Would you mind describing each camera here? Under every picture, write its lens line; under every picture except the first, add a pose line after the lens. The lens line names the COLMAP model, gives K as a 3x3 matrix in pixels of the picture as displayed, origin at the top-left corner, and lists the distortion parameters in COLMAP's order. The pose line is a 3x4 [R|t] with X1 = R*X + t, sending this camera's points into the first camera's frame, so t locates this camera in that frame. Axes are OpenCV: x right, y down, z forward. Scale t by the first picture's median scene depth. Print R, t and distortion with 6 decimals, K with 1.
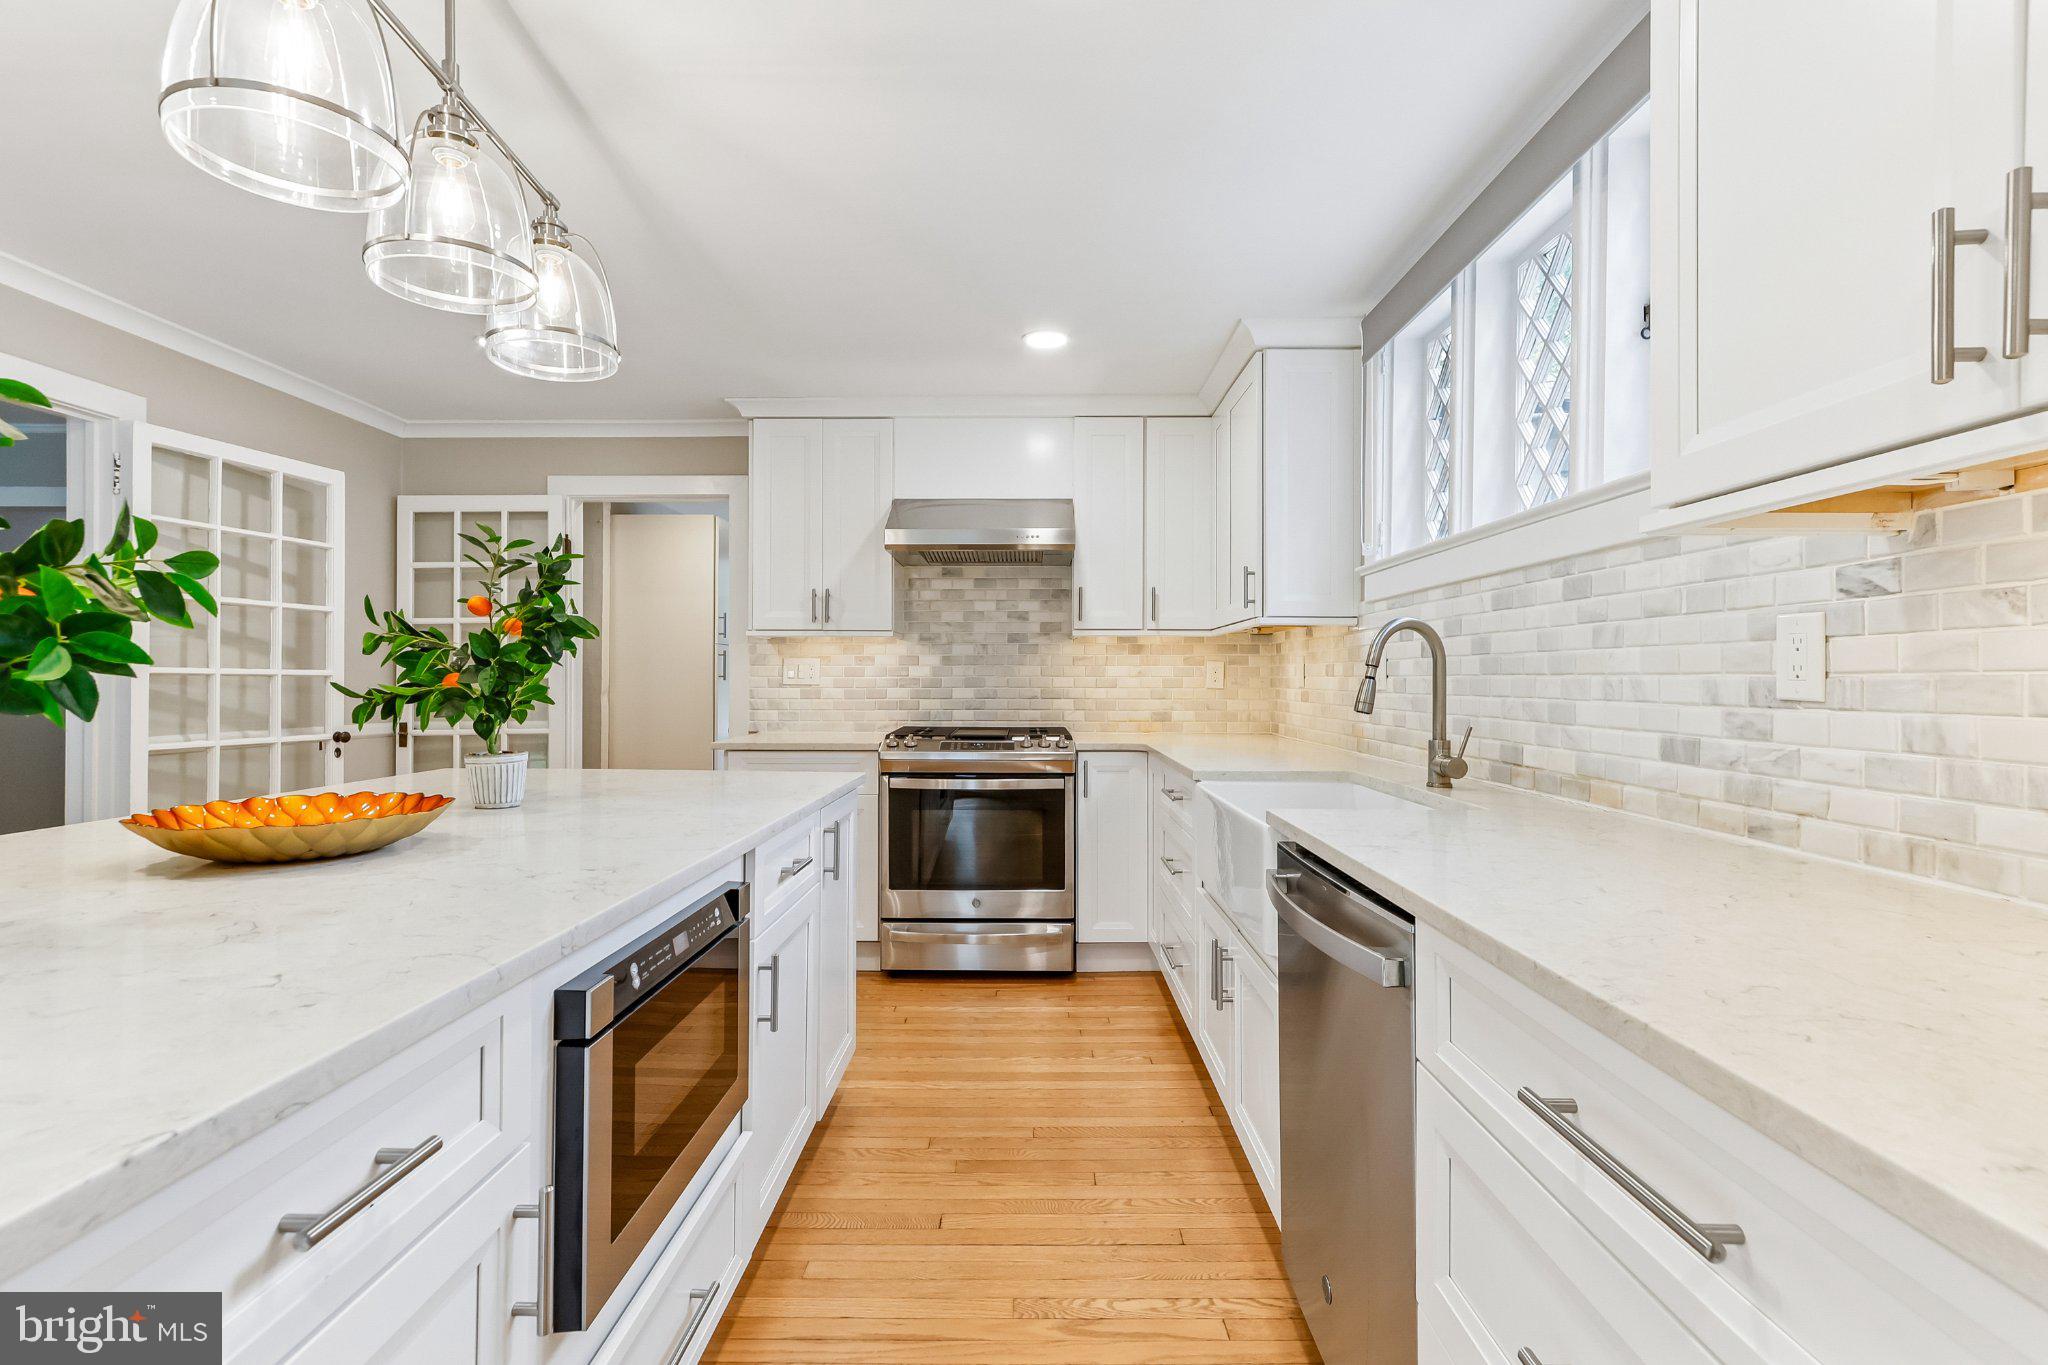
lens RADIAL K [[947.2, 0, 1010.0], [0, 947.2, 673.7], [0, 0, 1]] dist [-0.001795, 0.000232]
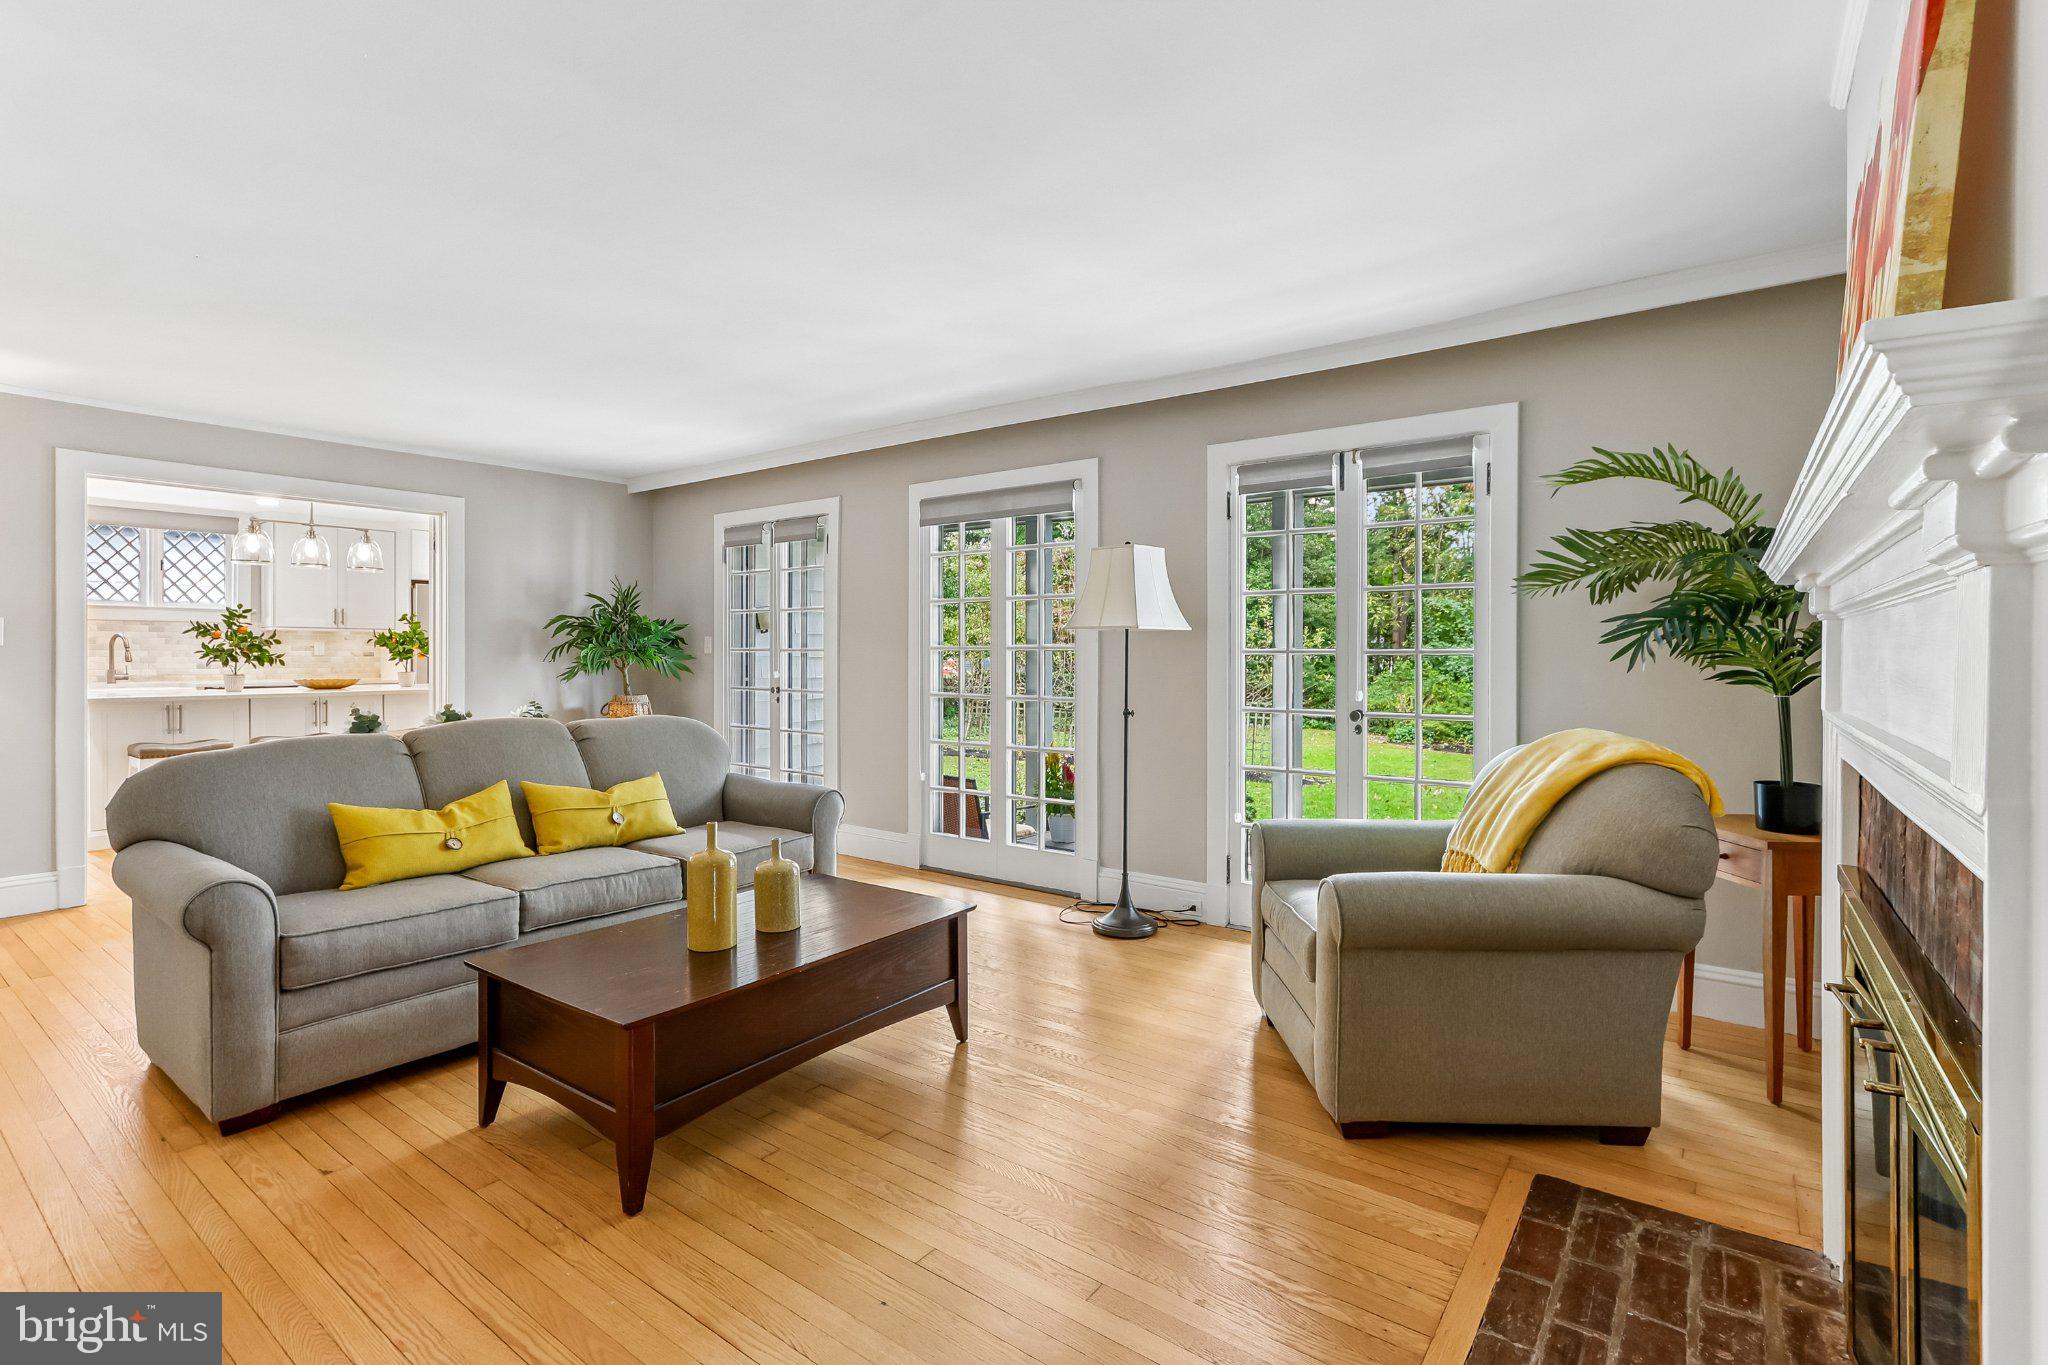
lens RADIAL K [[947.8, 0, 1016.0], [0, 947.8, 666.2], [0, 0, 1]] dist [-0.000490, 0.000496]
pose [[-0.811294, -0.010641, 0.584542, -4.611547], [-0.006968, 0.999939, 0.008533, 0.007664], [-0.584597, 0.002850, -0.811319, 2.079851]]
